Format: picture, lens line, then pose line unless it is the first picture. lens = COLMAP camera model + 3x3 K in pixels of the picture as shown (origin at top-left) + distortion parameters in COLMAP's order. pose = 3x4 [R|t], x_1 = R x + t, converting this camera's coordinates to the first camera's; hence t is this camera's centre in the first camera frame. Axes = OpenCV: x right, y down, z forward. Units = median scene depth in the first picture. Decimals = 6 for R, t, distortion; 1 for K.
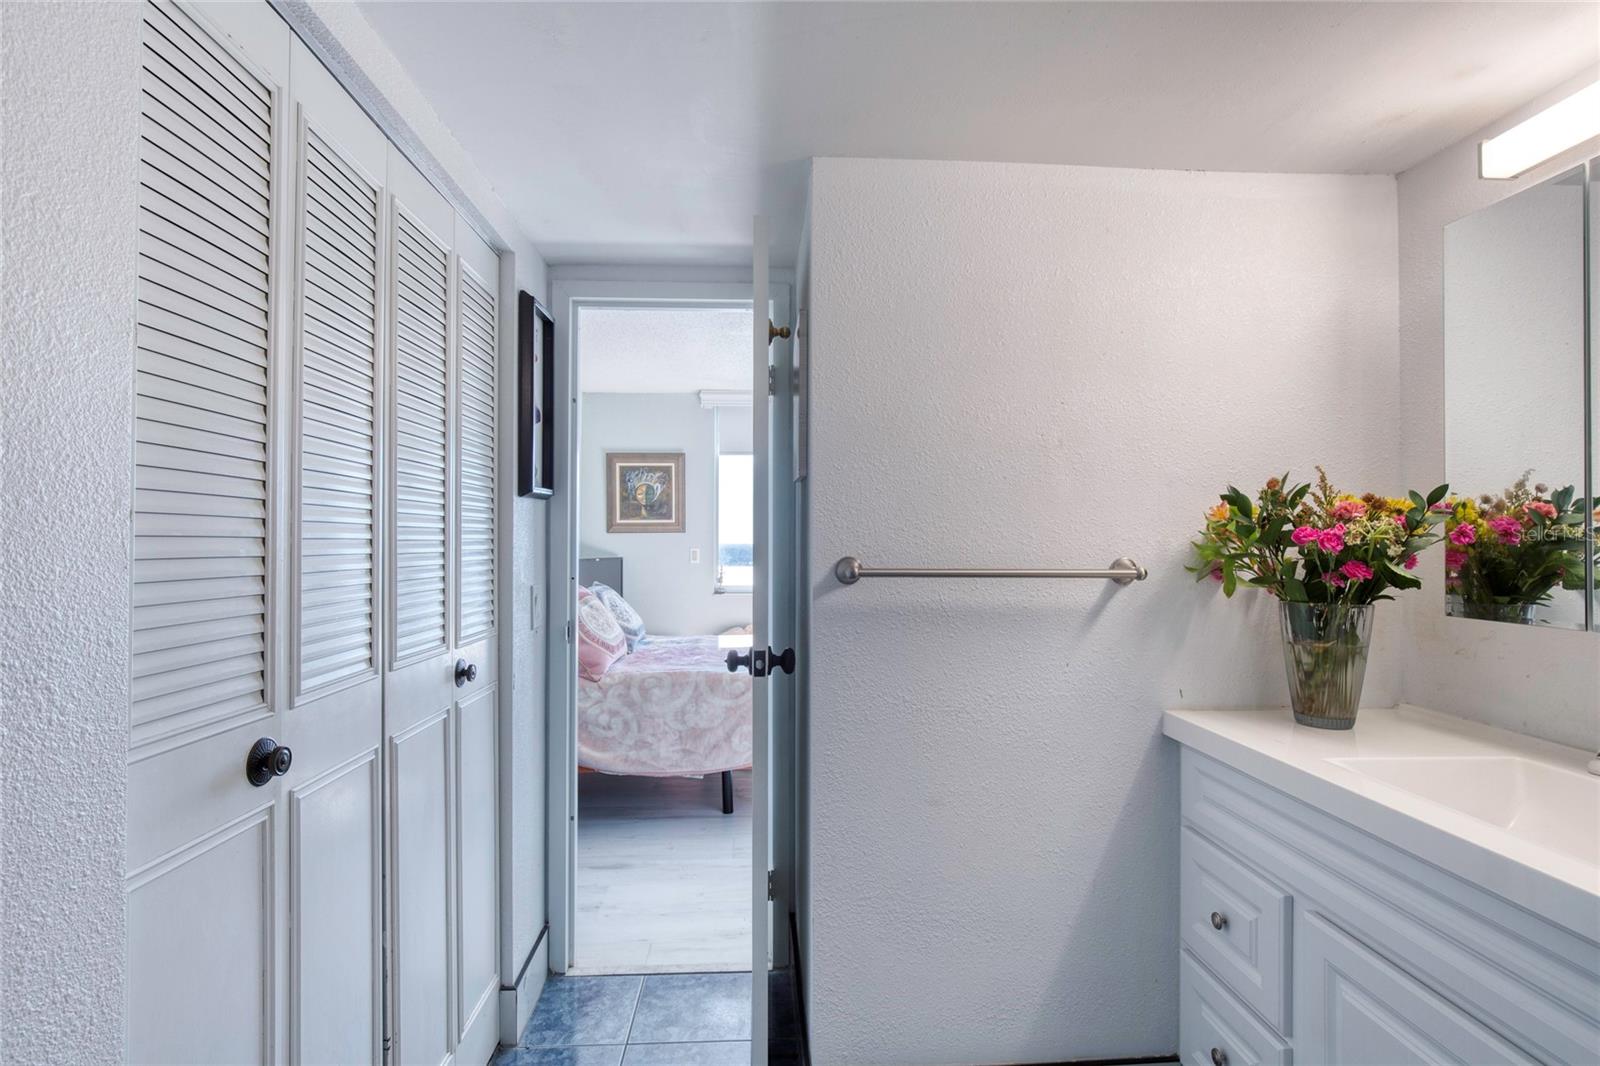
lens RADIAL K [[785.8, 0, 787.0], [0, 785.8, 533.9], [0, 0, 1]] dist [-0.003172, 0.002475]
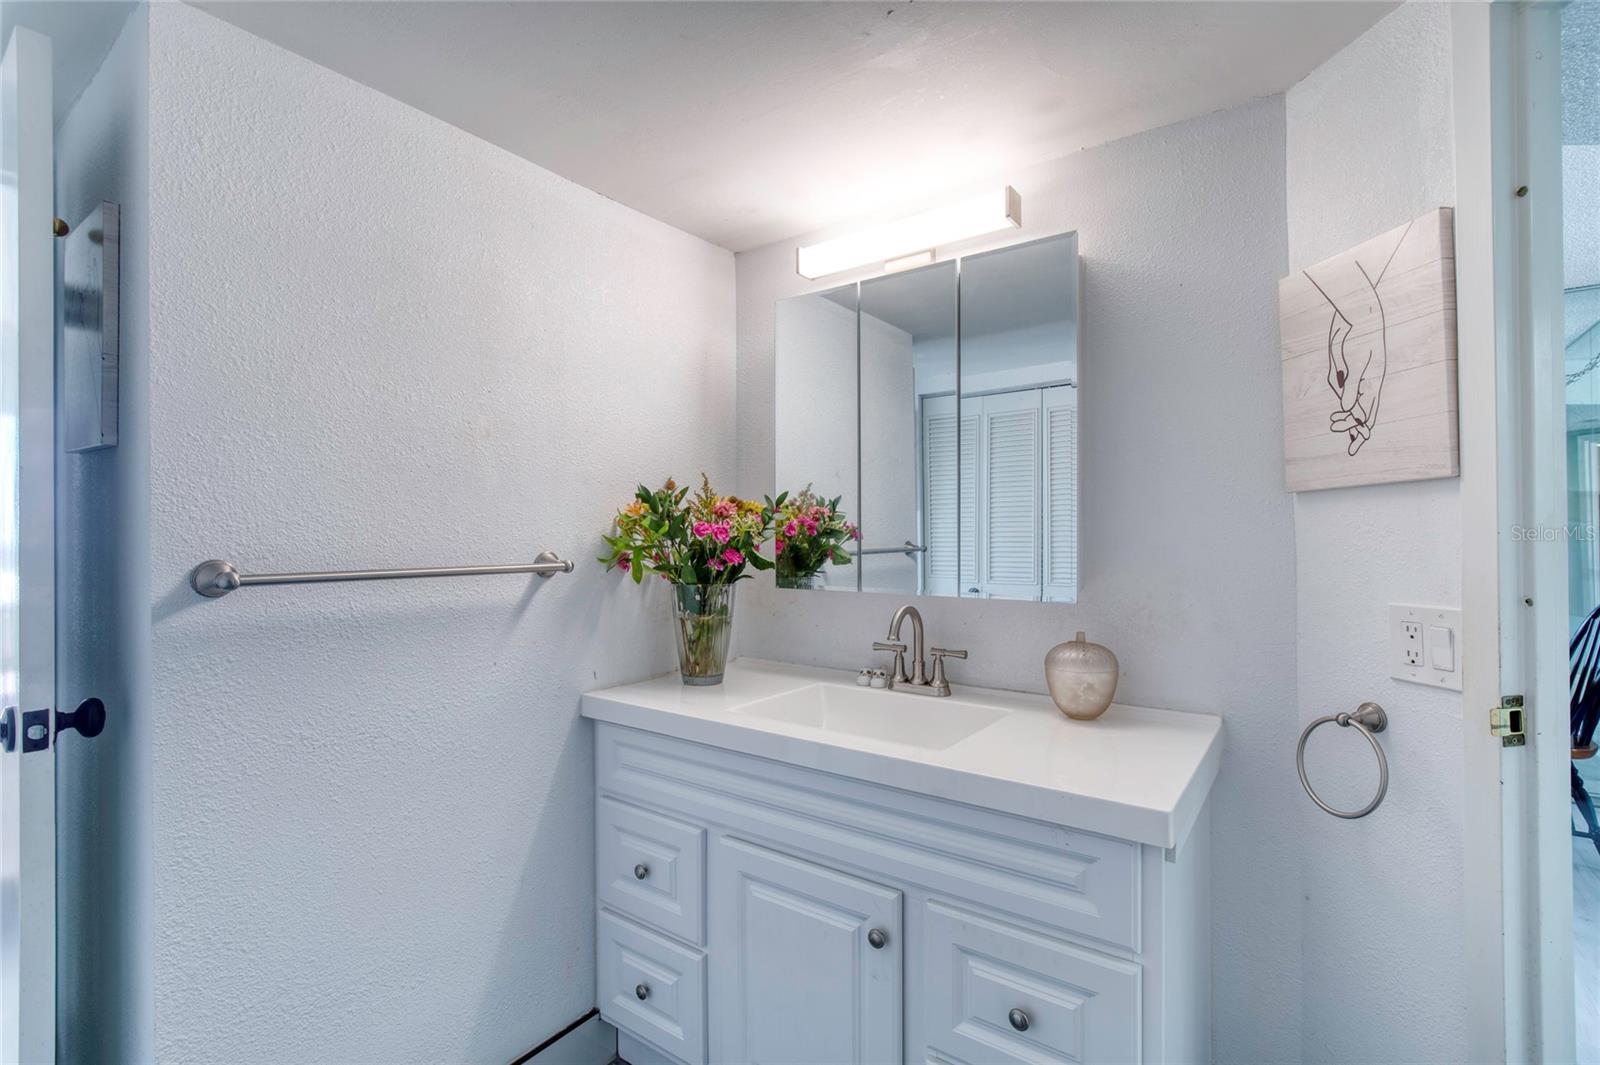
lens RADIAL K [[741.8, 0, 803.6], [0, 741.8, 530.2], [0, 0, 1]] dist [-0.013609, 0.002724]
pose [[0.623629, -0.004640, 0.781707, -0.127133], [0.002020, 0.999989, 0.004325, -0.000868], [-0.781718, -0.001118, 0.623631, 0.150749]]
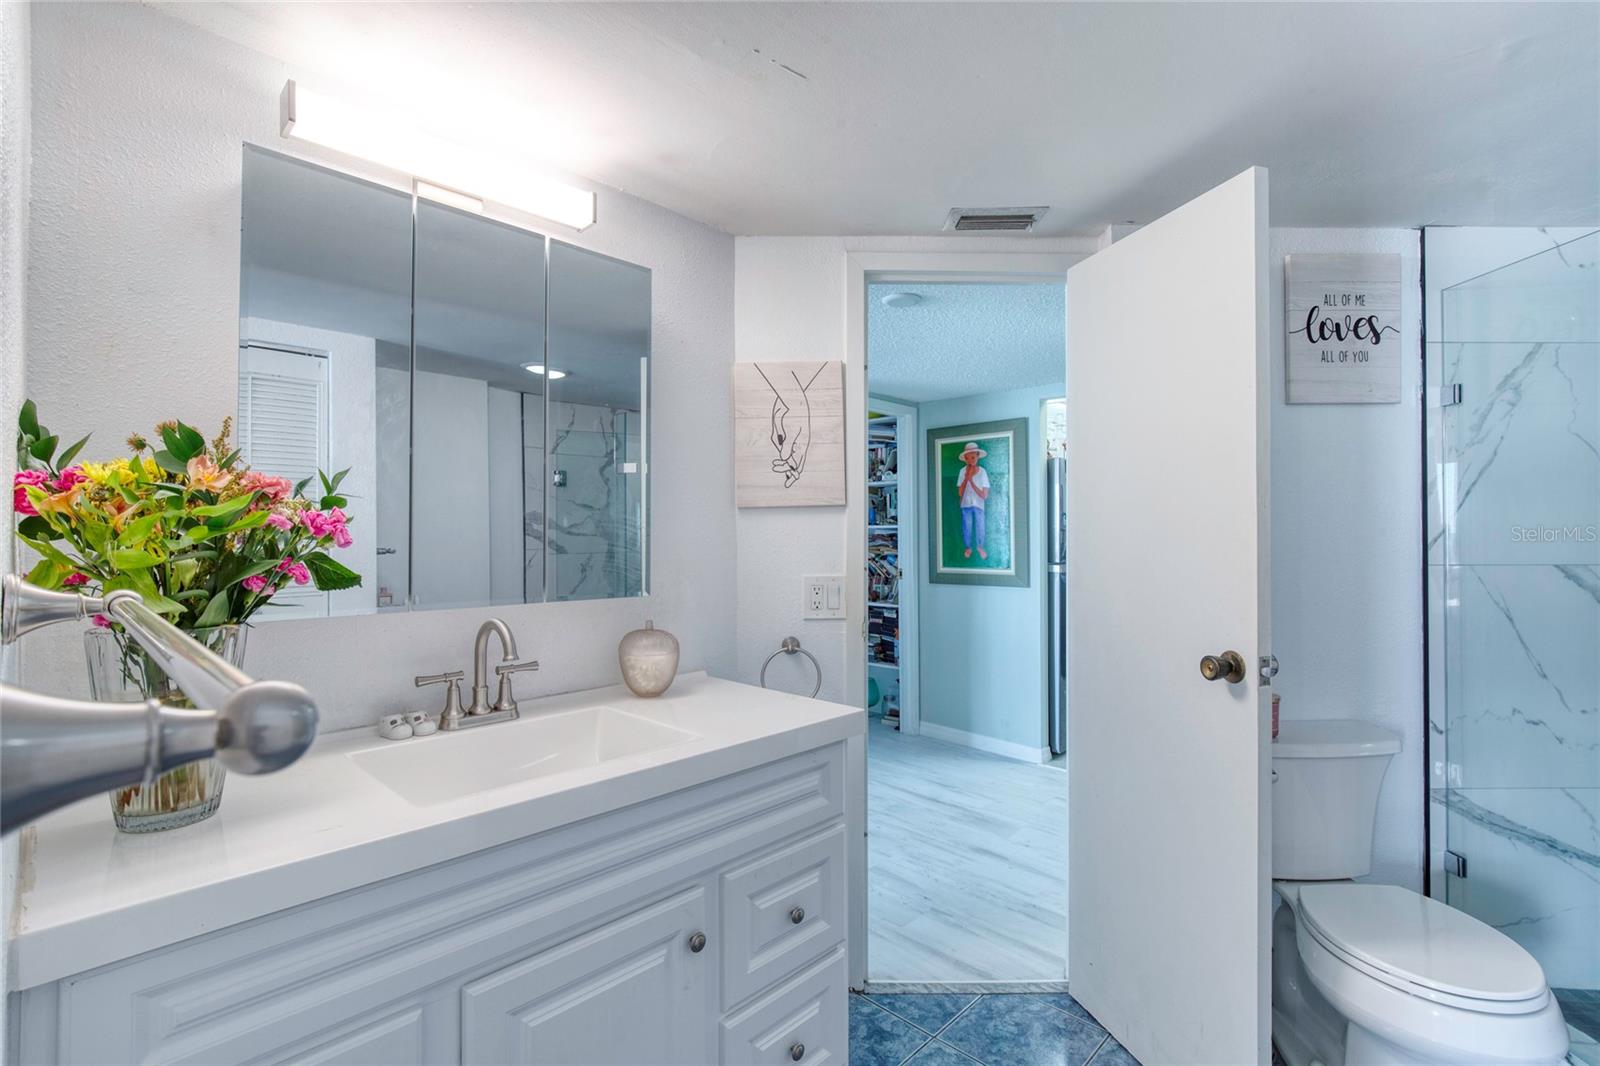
lens RADIAL K [[741.8, 0, 802.3], [0, 741.8, 532.9], [0, 0, 1]] dist [-0.013609, 0.002724]
pose [[-0.698452, 0.001826, 0.715655, -0.098046], [-0.006042, 0.999946, -0.008449, 0.013609], [-0.715632, -0.010225, -0.698403, 1.043460]]
